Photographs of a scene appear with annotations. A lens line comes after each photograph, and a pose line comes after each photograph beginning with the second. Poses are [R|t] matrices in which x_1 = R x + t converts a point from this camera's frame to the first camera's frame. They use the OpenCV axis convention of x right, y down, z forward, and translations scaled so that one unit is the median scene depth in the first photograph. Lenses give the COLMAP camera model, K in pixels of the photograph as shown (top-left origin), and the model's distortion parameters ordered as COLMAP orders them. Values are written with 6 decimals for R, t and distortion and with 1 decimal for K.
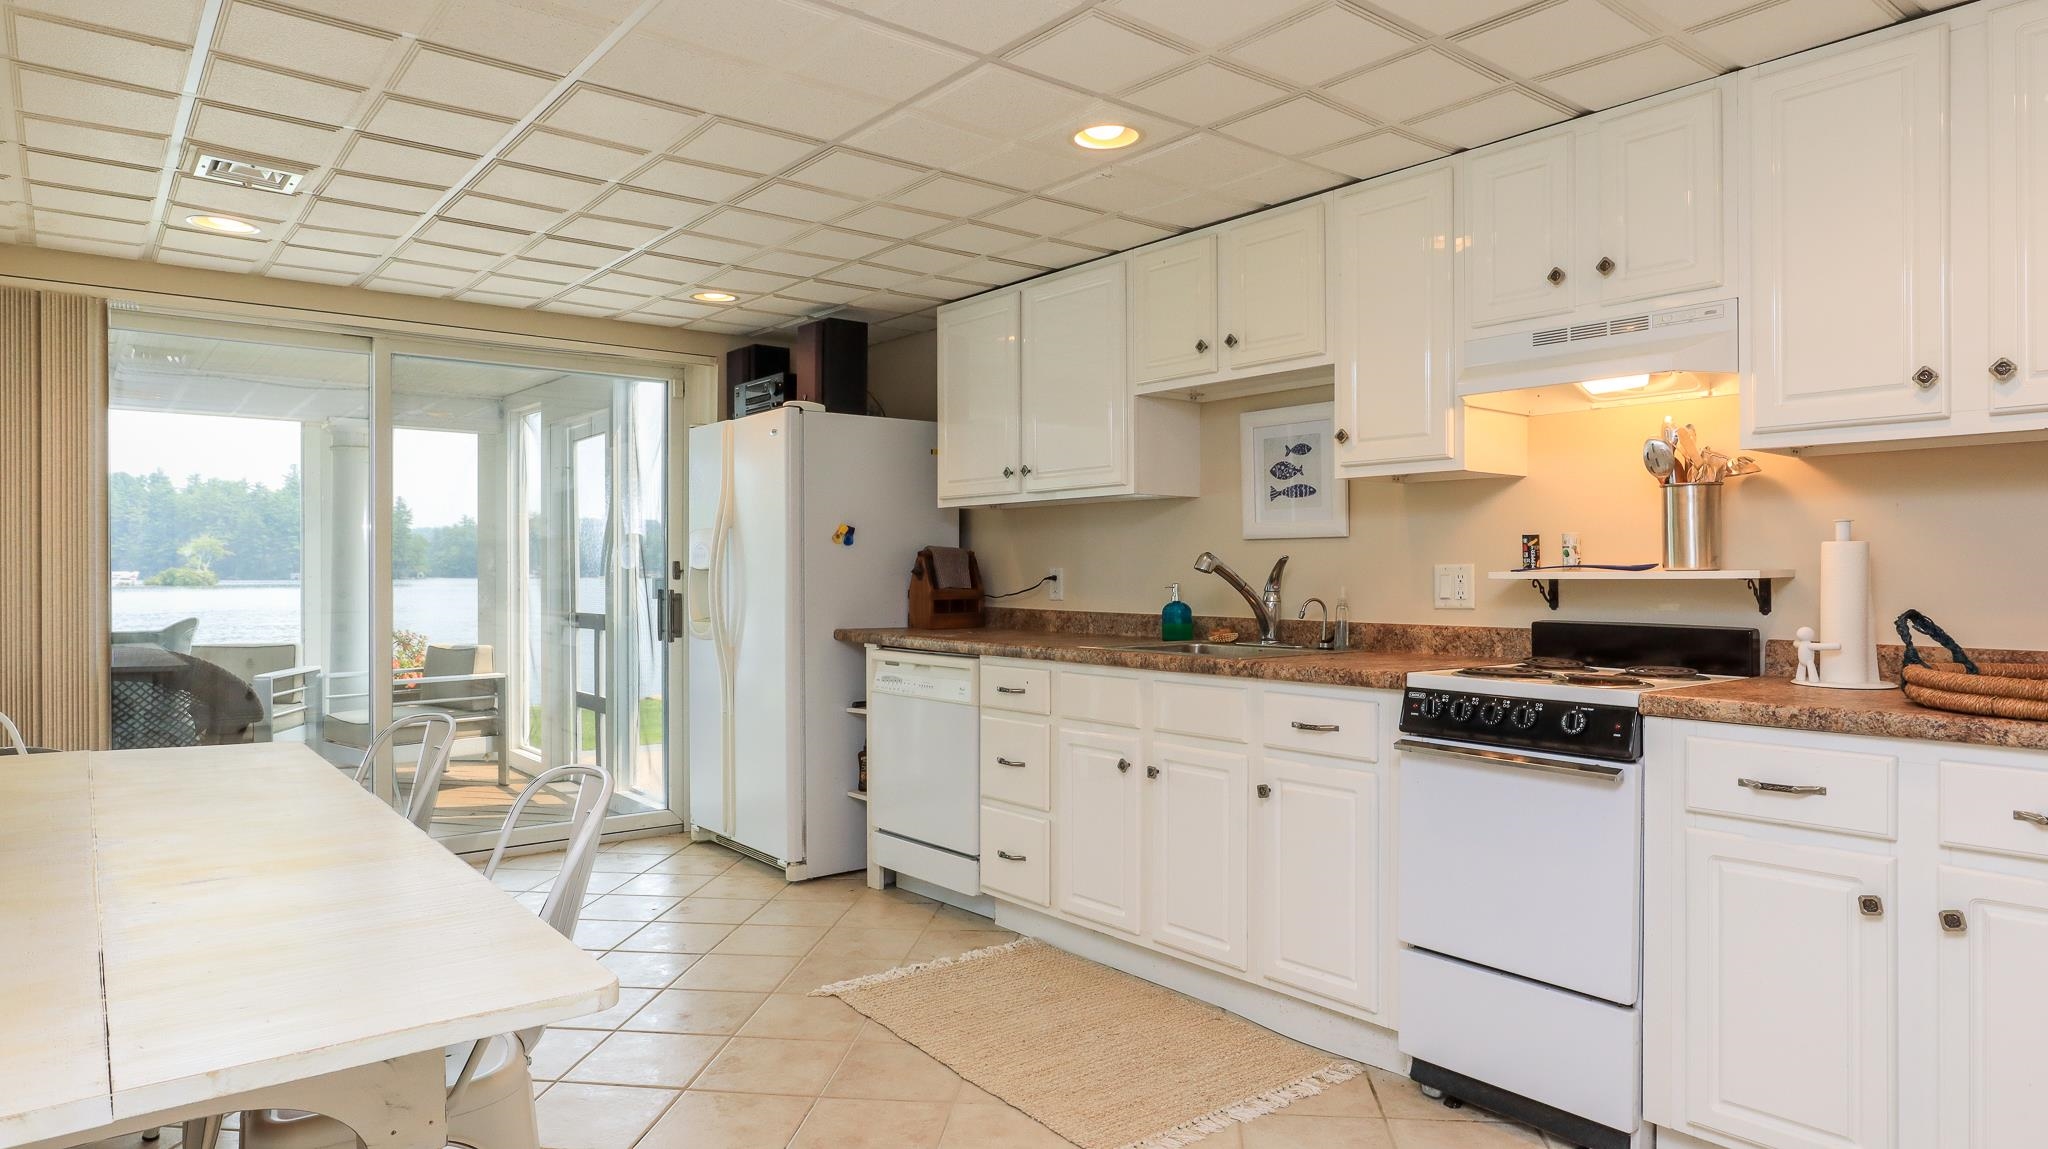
lens RADIAL K [[1226.3, 0, 1028.4], [0, 1226.3, 579.6], [0, 0, 1]] dist [0.019651, -0.000450]
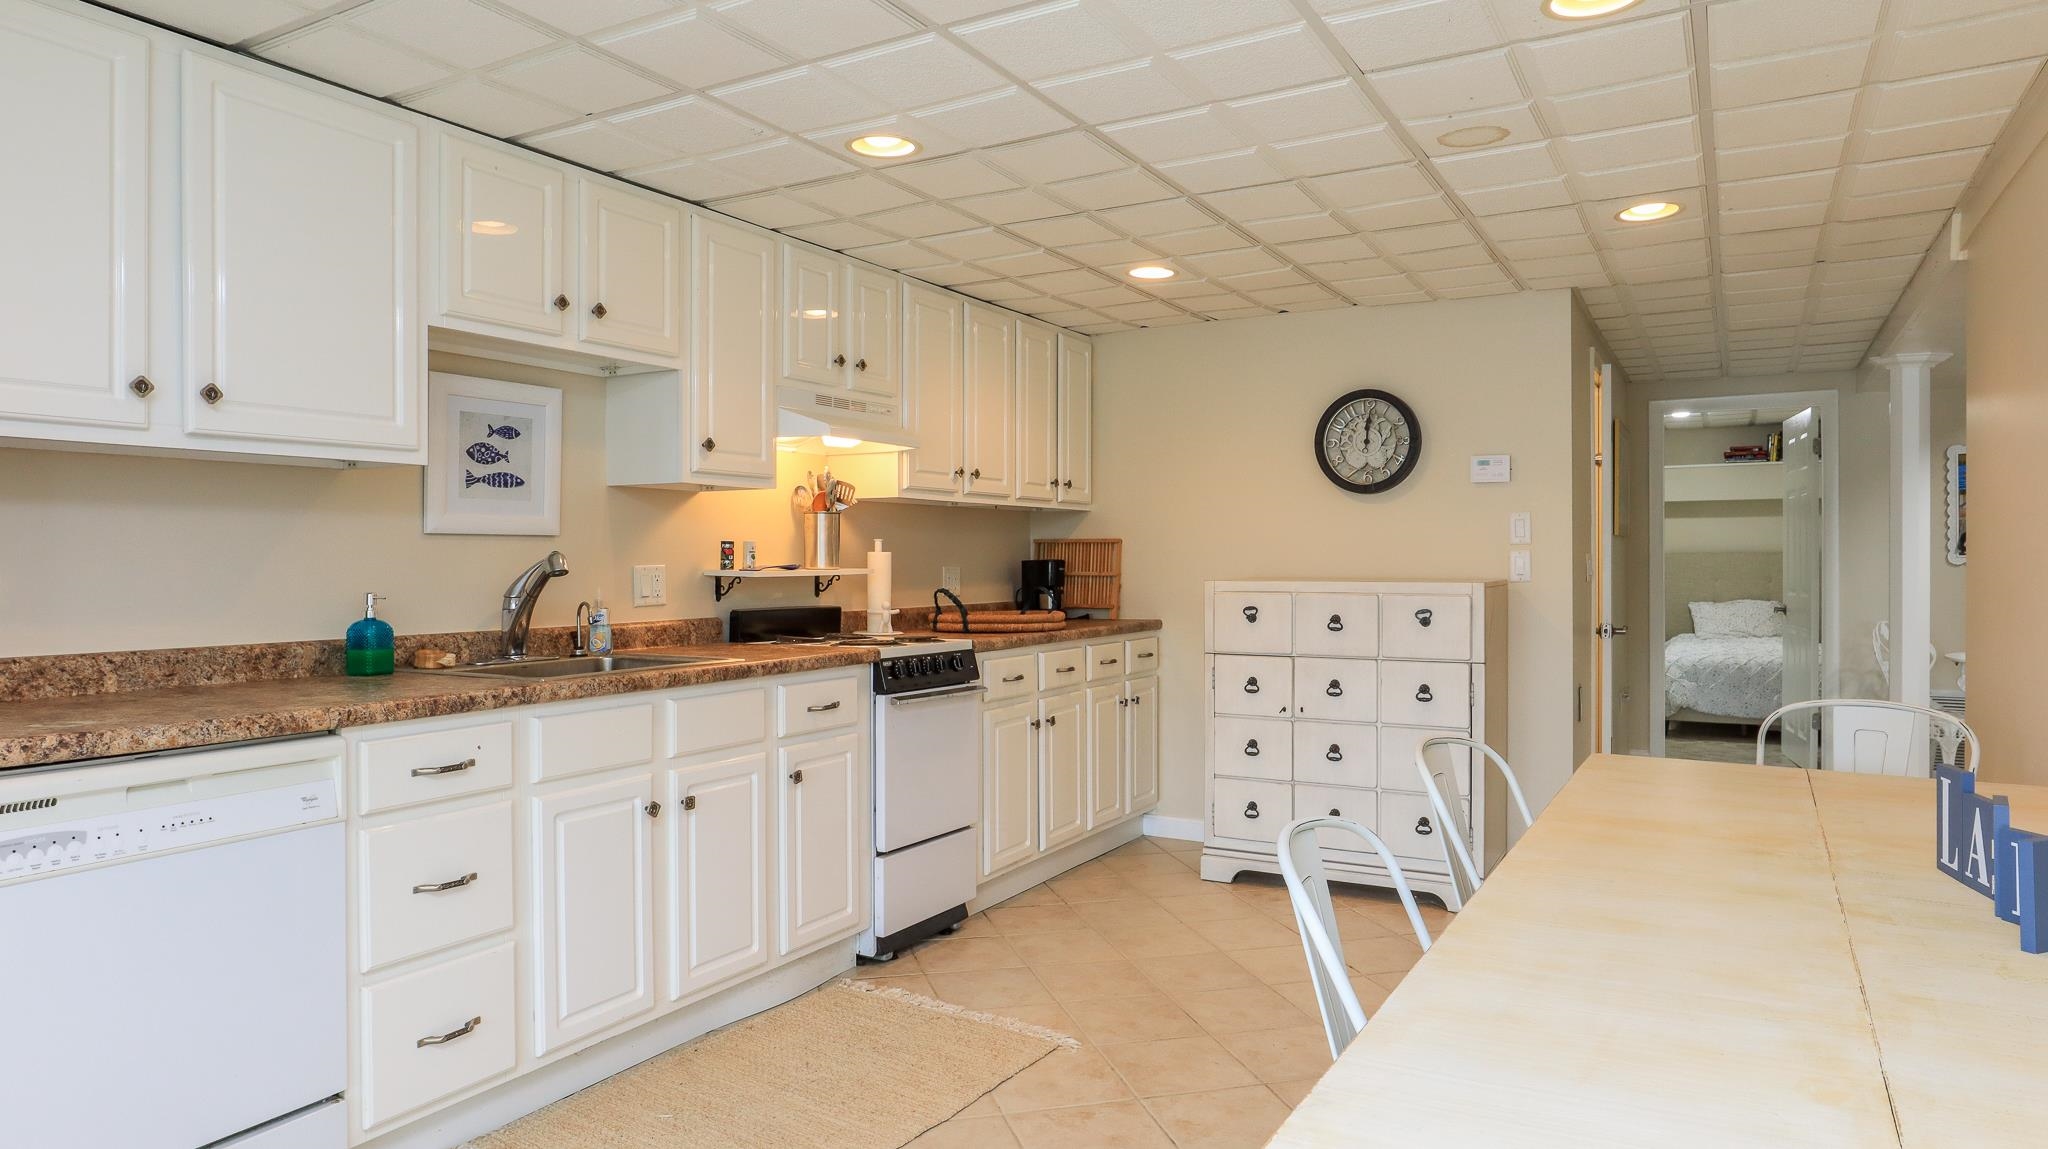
lens RADIAL K [[1226.3, 0, 1031.3], [0, 1226.3, 562.1], [0, 0, 1]] dist [0.019651, -0.000450]
pose [[-0.343576, 0.004258, 0.939115, -0.800774], [0.014023, 0.999901, 0.000596, -0.011436], [-0.939020, 0.013374, -0.343602, 1.060566]]
